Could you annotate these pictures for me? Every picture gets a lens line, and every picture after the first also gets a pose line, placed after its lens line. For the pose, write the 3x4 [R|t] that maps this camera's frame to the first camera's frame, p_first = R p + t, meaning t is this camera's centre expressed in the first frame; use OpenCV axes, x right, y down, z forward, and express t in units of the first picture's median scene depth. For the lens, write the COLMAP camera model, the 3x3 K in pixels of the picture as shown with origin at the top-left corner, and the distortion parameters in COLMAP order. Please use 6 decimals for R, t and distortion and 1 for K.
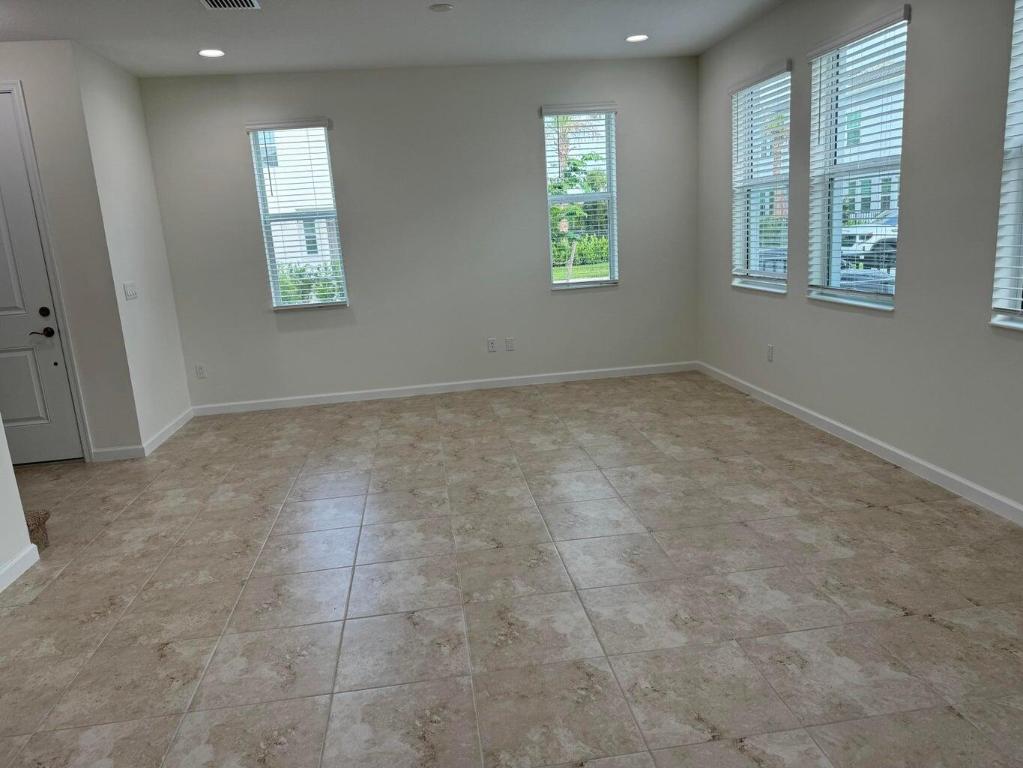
lens RADIAL K [[716.9, 0, 509.3], [0, 716.9, 381.0], [0, 0, 1]] dist [0.120097, -0.211888]
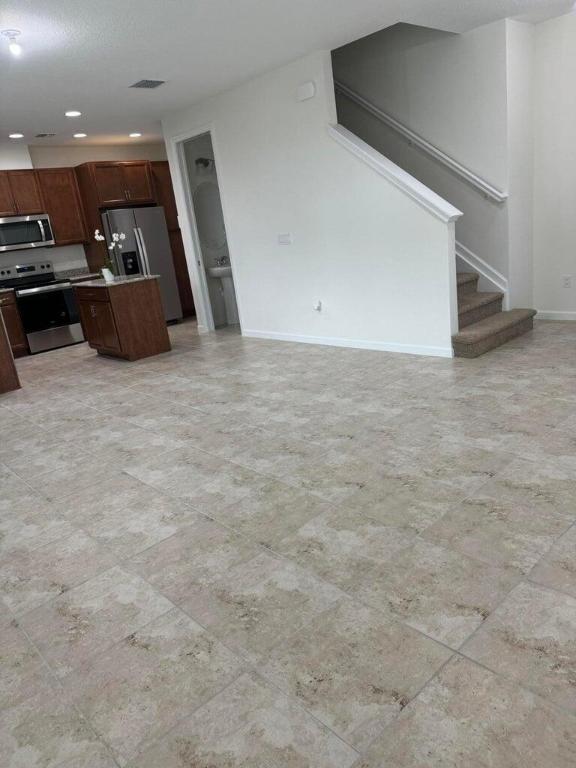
lens RADIAL K [[538.6, 0, 283.0], [0, 538.6, 380.4], [0, 0, 1]] dist [0.096021, -0.140352]
pose [[-0.804397, 0.322985, -0.498625, 0.315180], [0.056889, 0.877325, 0.476514, -0.307170], [0.591363, 0.354940, -0.724091, 1.438187]]
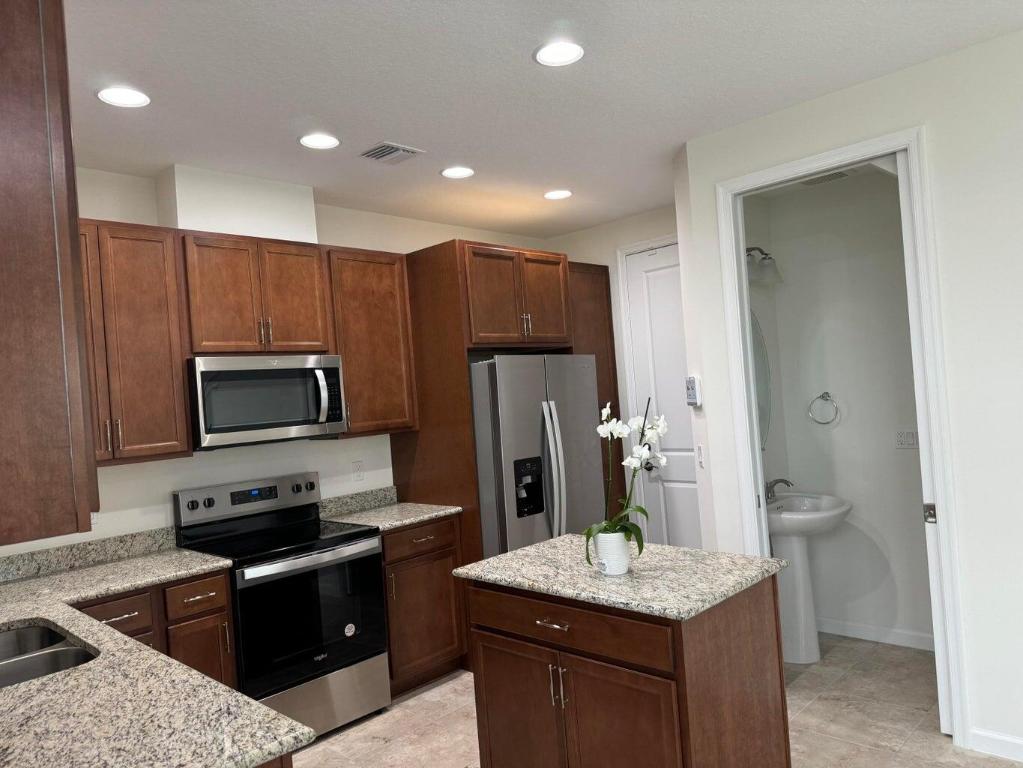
lens RADIAL K [[717.4, 0, 511.5], [0, 717.4, 384.0], [0, 0, 1]] dist [0.096021, -0.140352]
pose [[-0.777314, 0.116428, -0.618246, 0.263259], [-0.005504, 0.981430, 0.191742, -0.116306], [0.629089, 0.152446, -0.762238, 0.334462]]
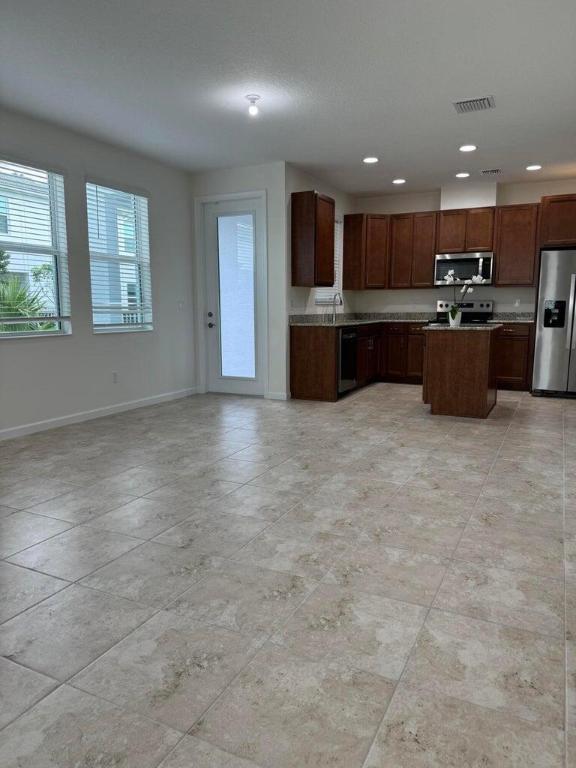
lens RADIAL K [[538.2, 0, 289.8], [0, 538.2, 382.6], [0, 0, 1]] dist [0.120097, -0.211888]
pose [[-0.828759, -0.013400, 0.559445, -0.559371], [0.170642, 0.946049, 0.275449, -0.171032], [-0.532954, 0.323746, -0.781760, 1.306996]]
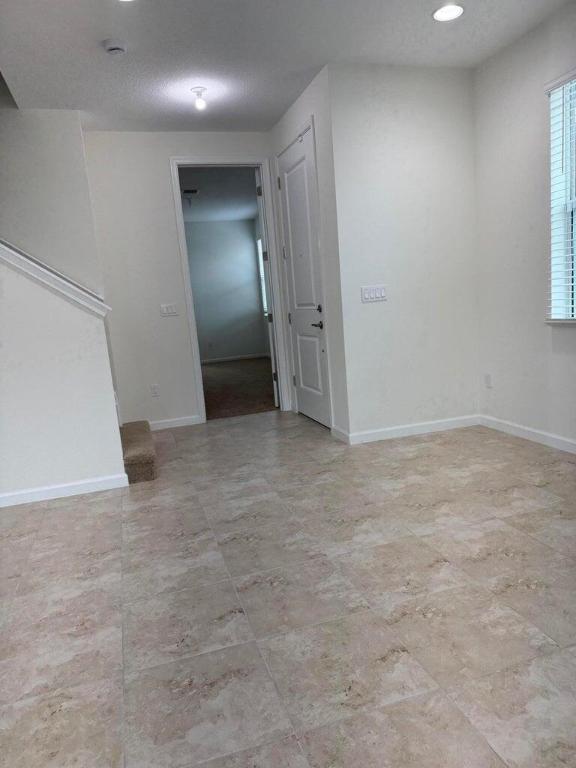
lens RADIAL K [[538.6, 0, 283.0], [0, 538.6, 380.4], [0, 0, 1]] dist [0.096021, -0.140352]
pose [[0.161555, 0.199575, -0.966473, 0.309230], [-0.134613, 0.974641, 0.178759, -0.149212], [0.977640, 0.101221, 0.184323, 0.885220]]
